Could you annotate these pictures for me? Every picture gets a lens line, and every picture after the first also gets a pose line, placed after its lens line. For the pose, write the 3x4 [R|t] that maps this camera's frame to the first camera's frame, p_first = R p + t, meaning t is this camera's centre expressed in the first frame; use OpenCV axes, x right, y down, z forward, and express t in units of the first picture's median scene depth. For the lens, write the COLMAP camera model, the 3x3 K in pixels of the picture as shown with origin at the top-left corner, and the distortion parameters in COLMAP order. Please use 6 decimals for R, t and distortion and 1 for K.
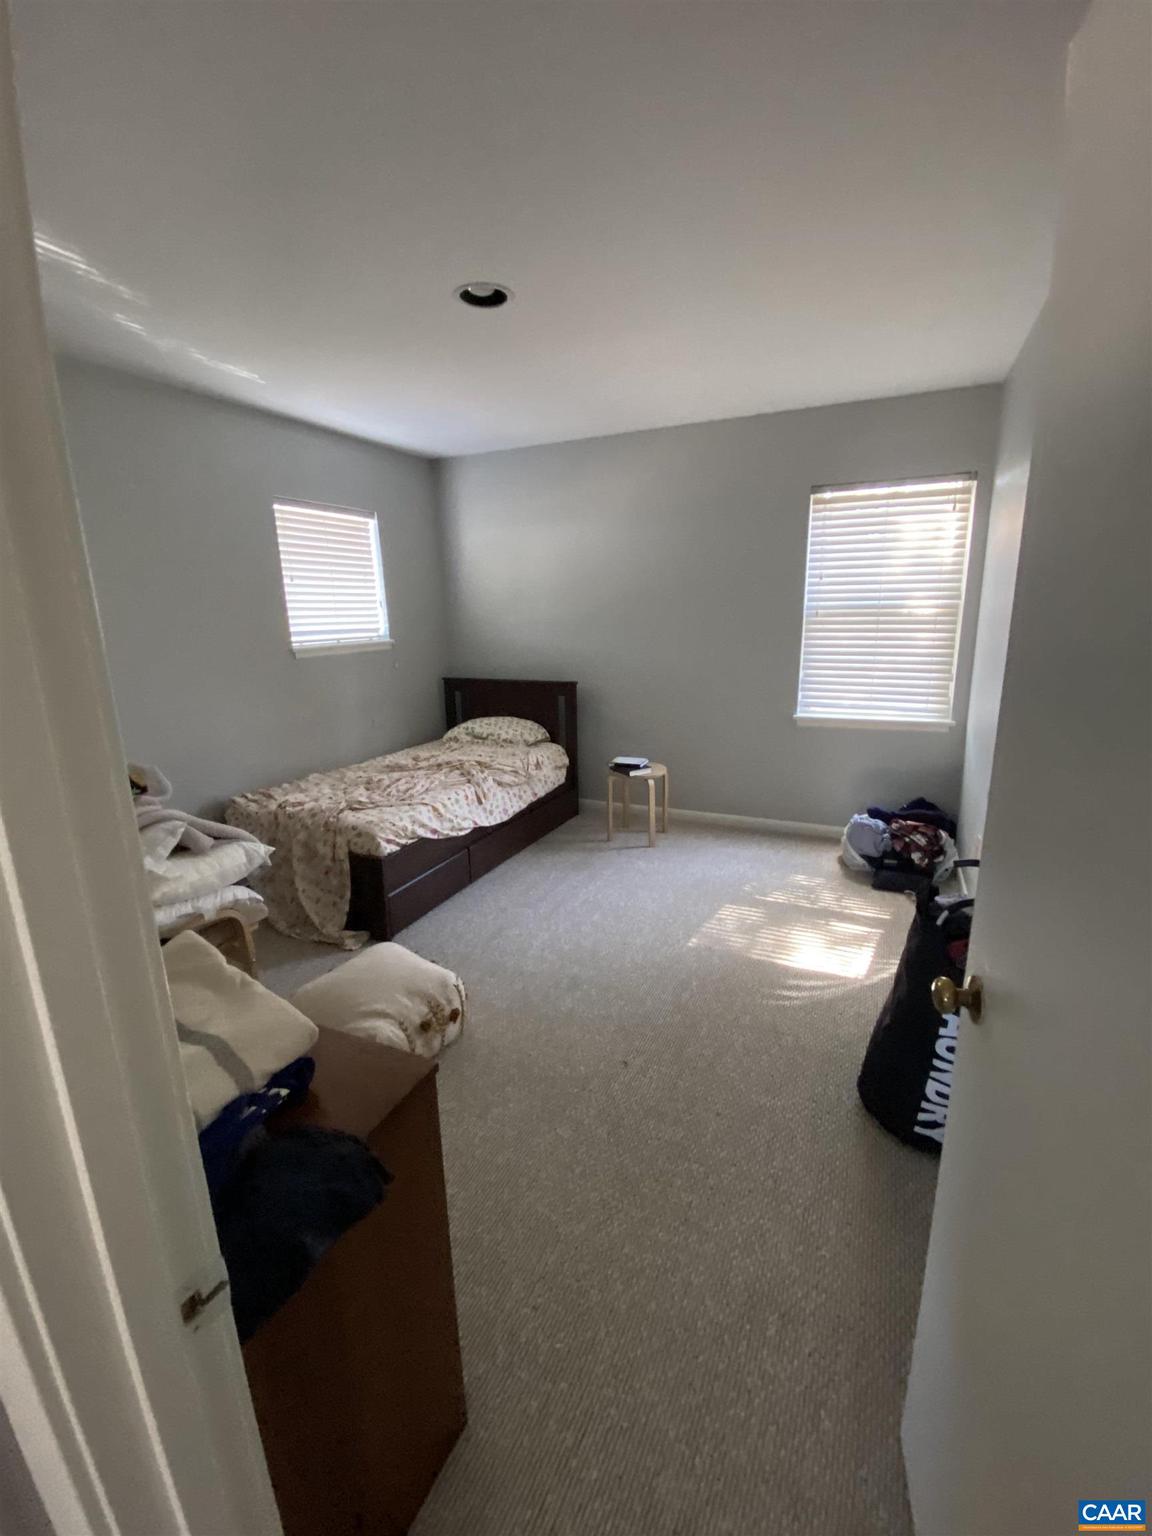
lens RADIAL K [[665.1, 0, 576.0], [0, 665.1, 768.0], [0, 0, 1]] dist [0.029902, -0.022906]
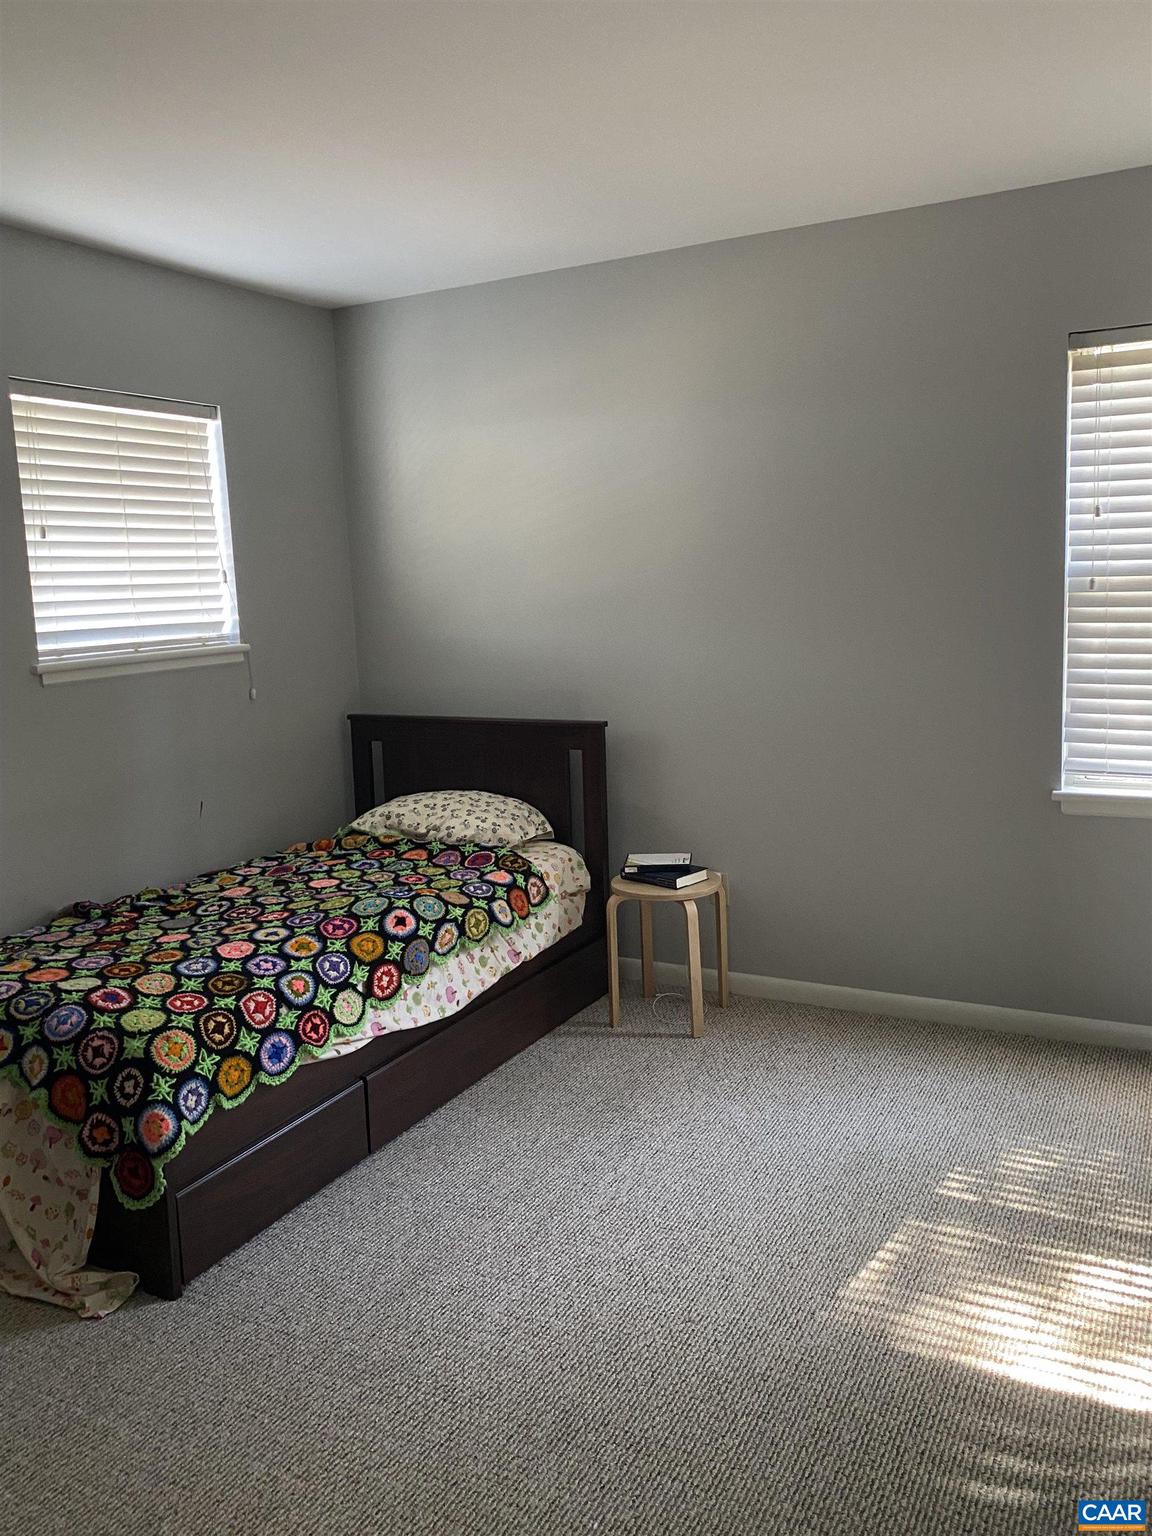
lens RADIAL K [[1210.3, 0, 575.4], [0, 1210.3, 718.4], [0, 0, 1]] dist [0.047026, -0.007762]
pose [[0.998139, -0.008484, -0.060387, 0.036575], [0.001483, 0.993358, -0.115058, -0.029728], [0.060962, 0.114754, 0.991522, 0.103617]]
